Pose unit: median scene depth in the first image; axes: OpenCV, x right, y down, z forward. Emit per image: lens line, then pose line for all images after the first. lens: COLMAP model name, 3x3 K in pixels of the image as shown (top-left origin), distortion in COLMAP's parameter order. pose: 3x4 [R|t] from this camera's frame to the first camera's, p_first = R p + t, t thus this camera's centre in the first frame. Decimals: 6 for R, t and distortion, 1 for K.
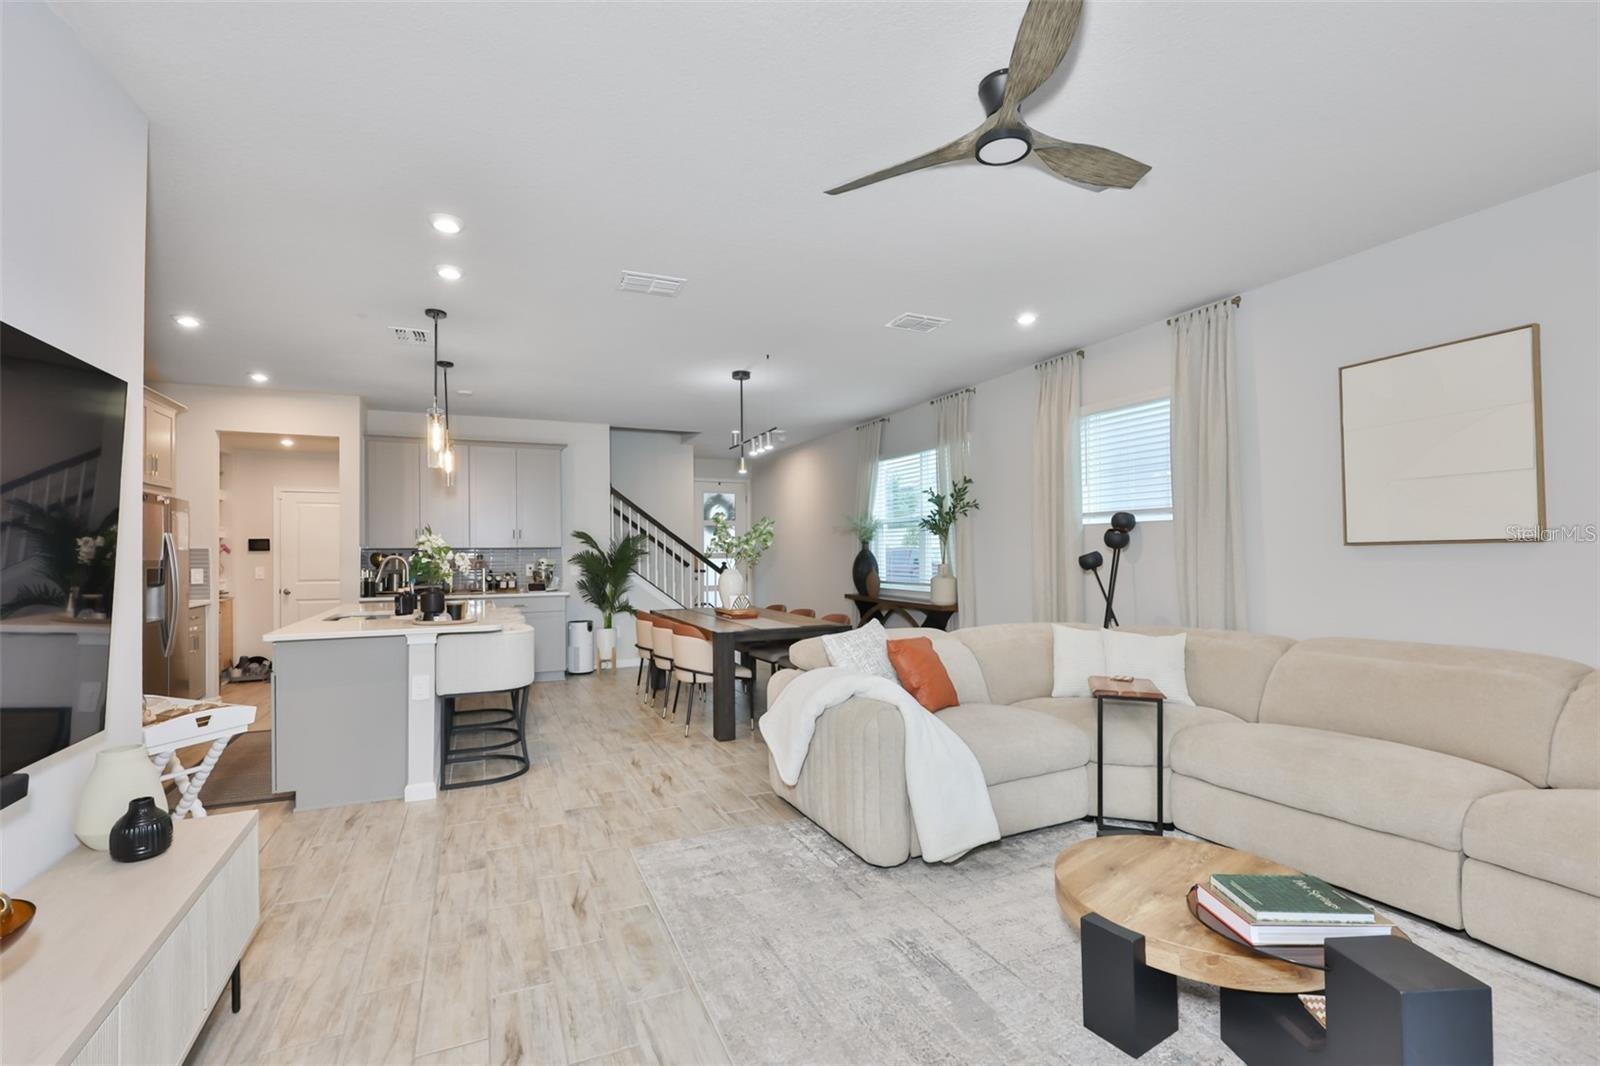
lens RADIAL K [[691.3, 0, 771.9], [0, 691.3, 555.1], [0, 0, 1]] dist [-0.002285, 0.001088]
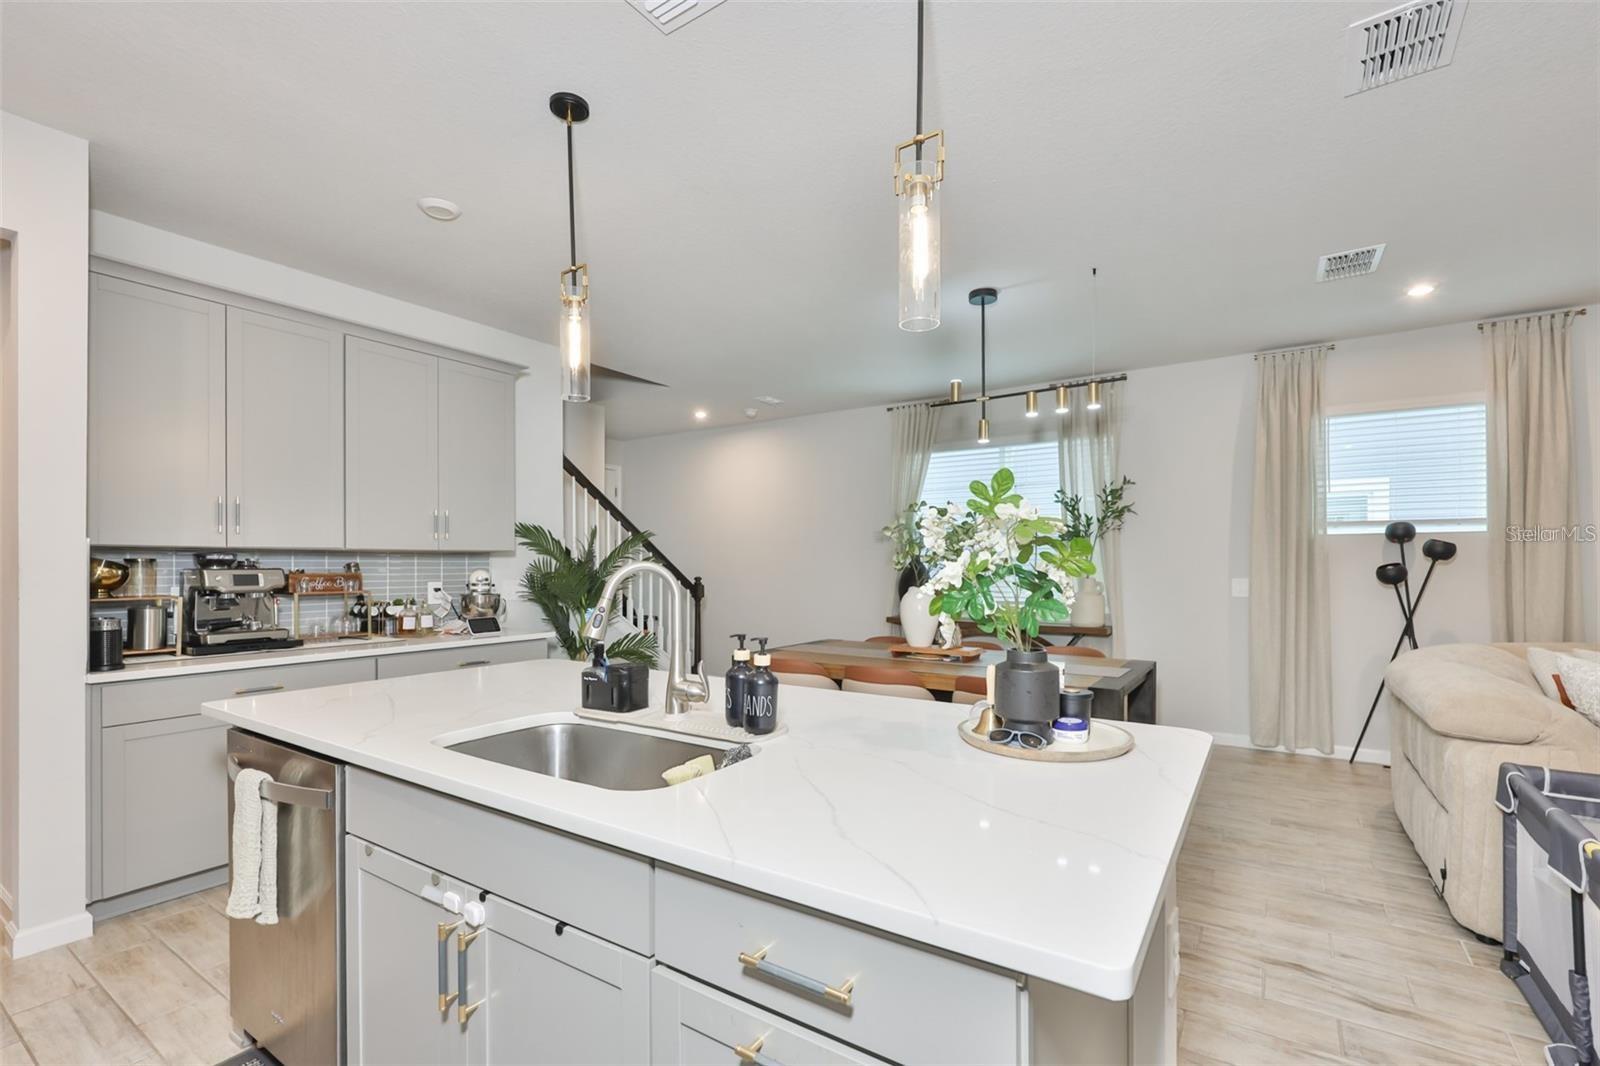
lens RADIAL K [[691.3, 0, 795.3], [0, 691.3, 570.1], [0, 0, 1]] dist [-0.002285, 0.001088]
pose [[0.830095, 0.002312, 0.557617, -0.578765], [-0.002564, 0.999997, -0.000330, 0.004601], [-0.557616, -0.001155, 0.830098, 0.559796]]
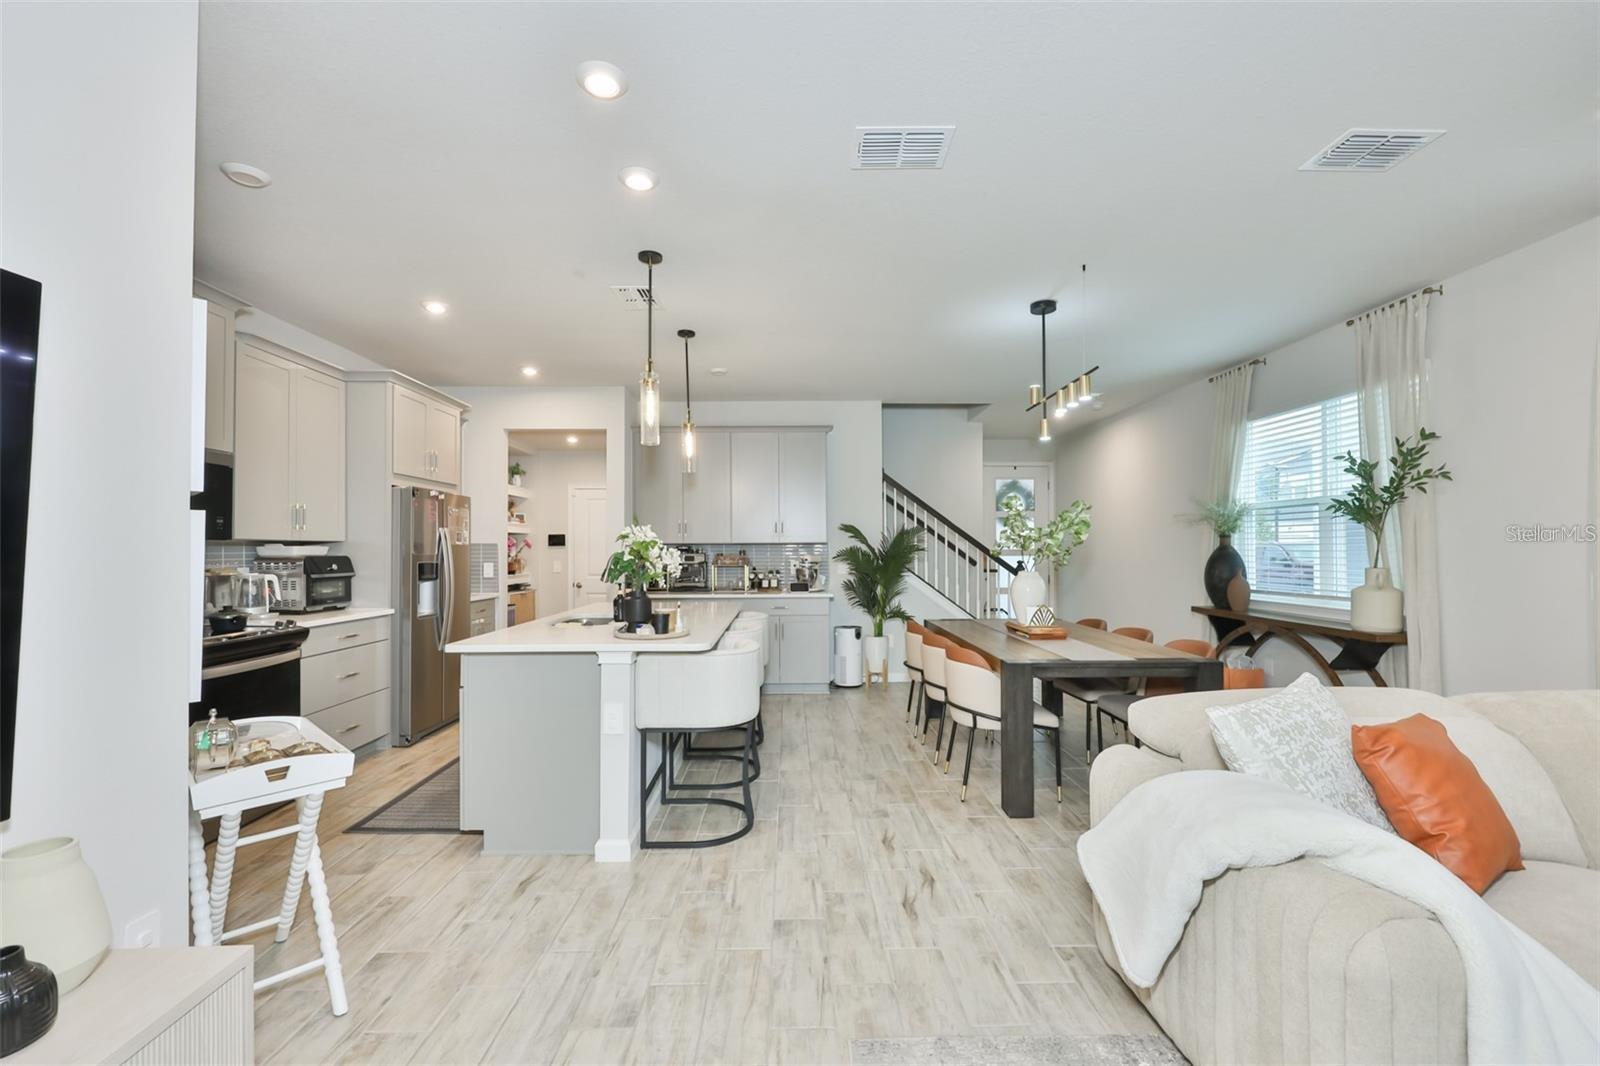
lens RADIAL K [[691.3, 0, 800.5], [0, 691.3, 543.0], [0, 0, 1]] dist [-0.002285, 0.001088]
pose [[0.928594, 0.000526, -0.371096, -0.011598], [-0.004799, 0.999932, -0.010593, -0.001155], [0.371065, 0.011618, 0.928534, 0.231444]]
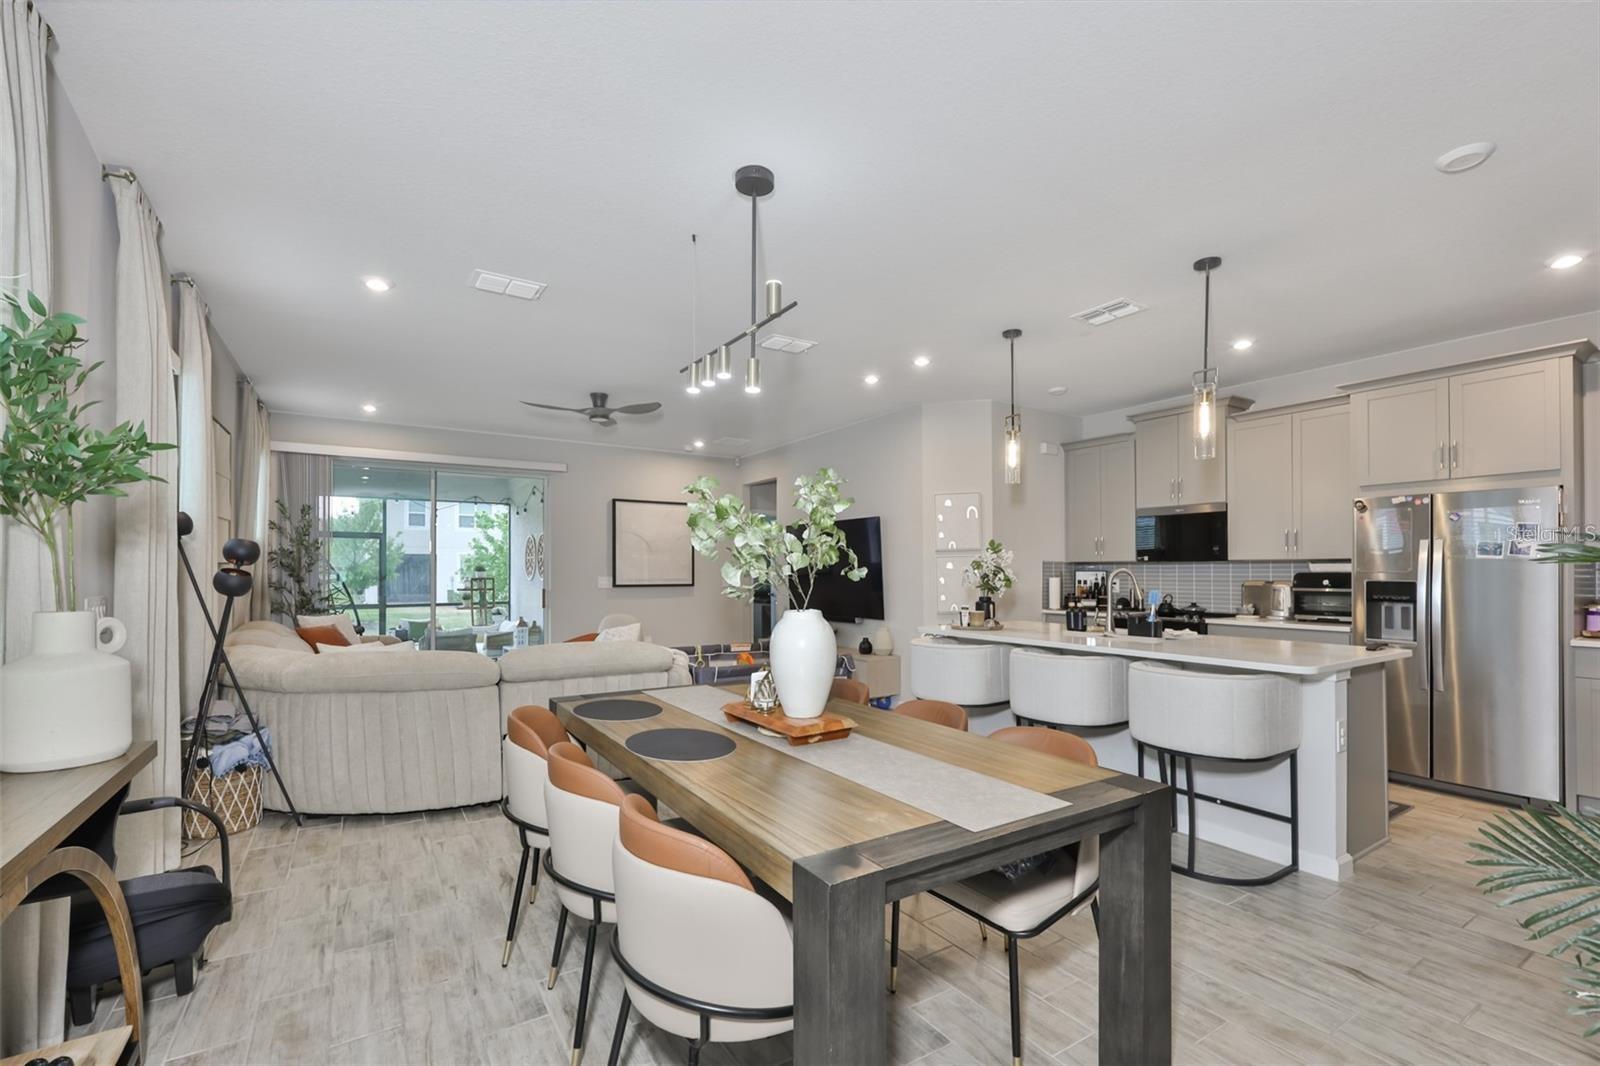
lens RADIAL K [[691.3, 0, 779.9], [0, 691.3, 569.6], [0, 0, 1]] dist [-0.002285, 0.001088]
pose [[-0.987354, 0.008398, -0.158311, 0.014717], [0.007835, 0.999961, 0.004182, -0.004395], [0.158340, 0.002889, -0.987380, 1.520842]]
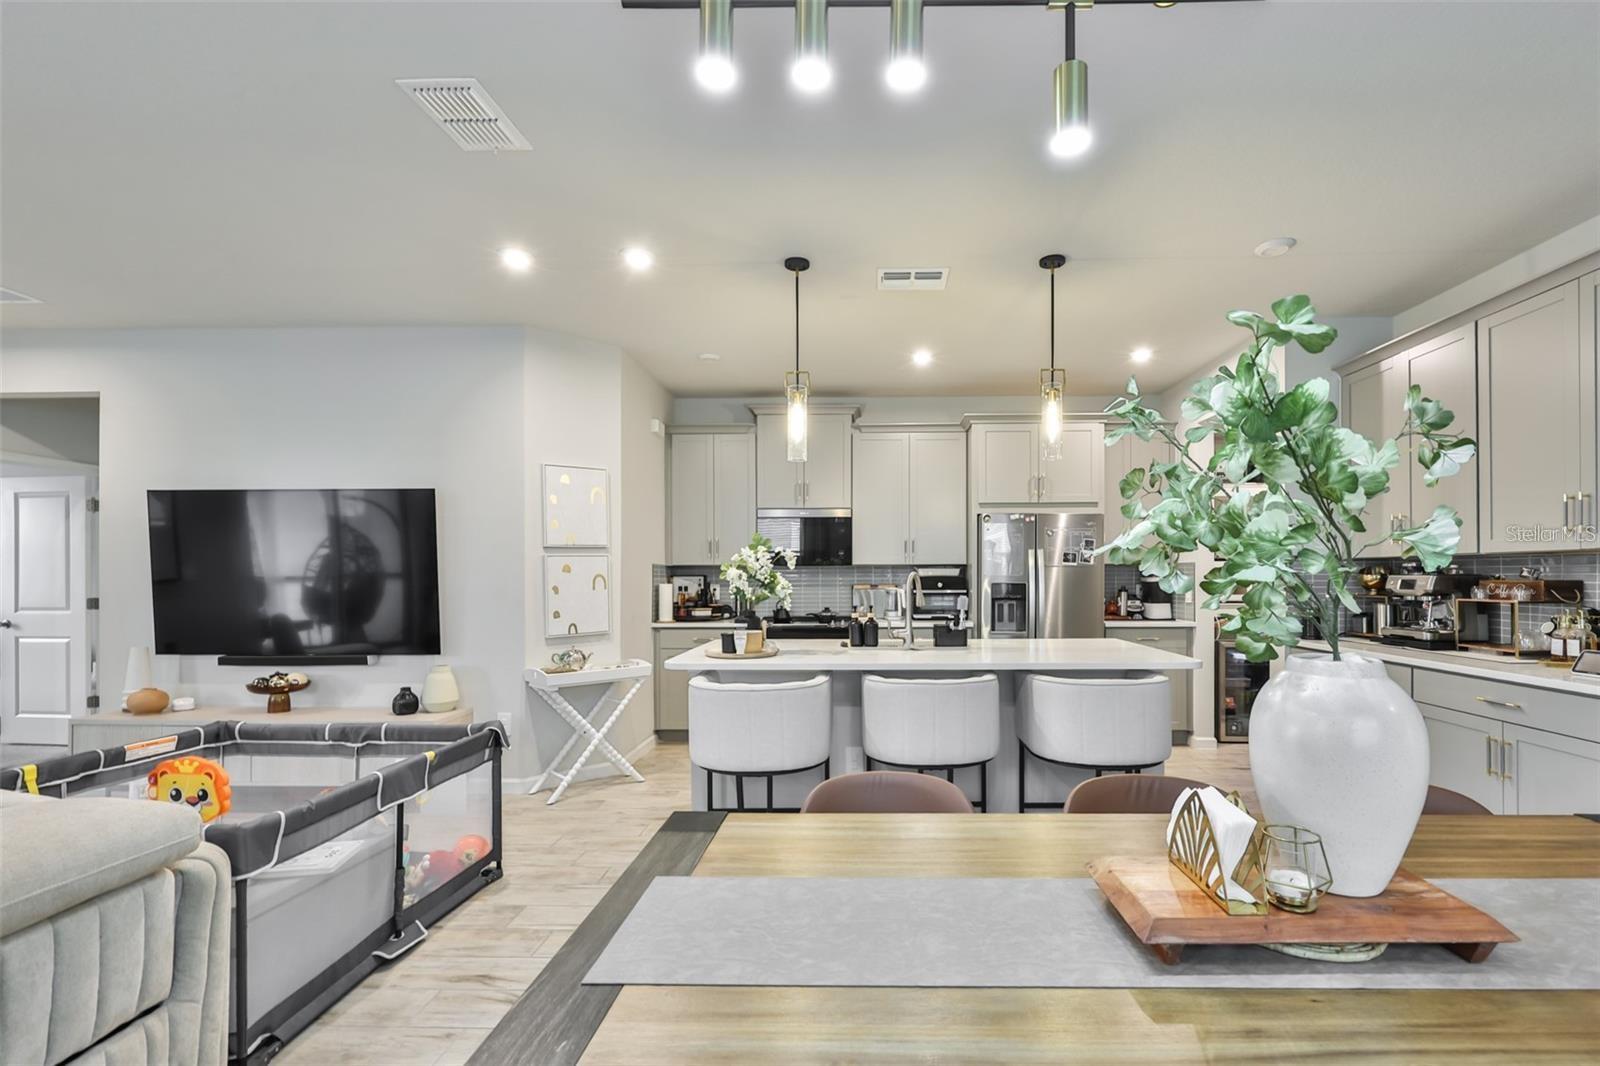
lens RADIAL K [[691.3, 0, 848.8], [0, 691.3, 569.5], [0, 0, 1]] dist [-0.002285, 0.001088]
pose [[-0.399550, 0.000774, -0.916711, 0.166537], [0.002538, 0.999997, -0.000261, -0.001460], [0.916708, -0.002431, -0.399551, 1.049410]]
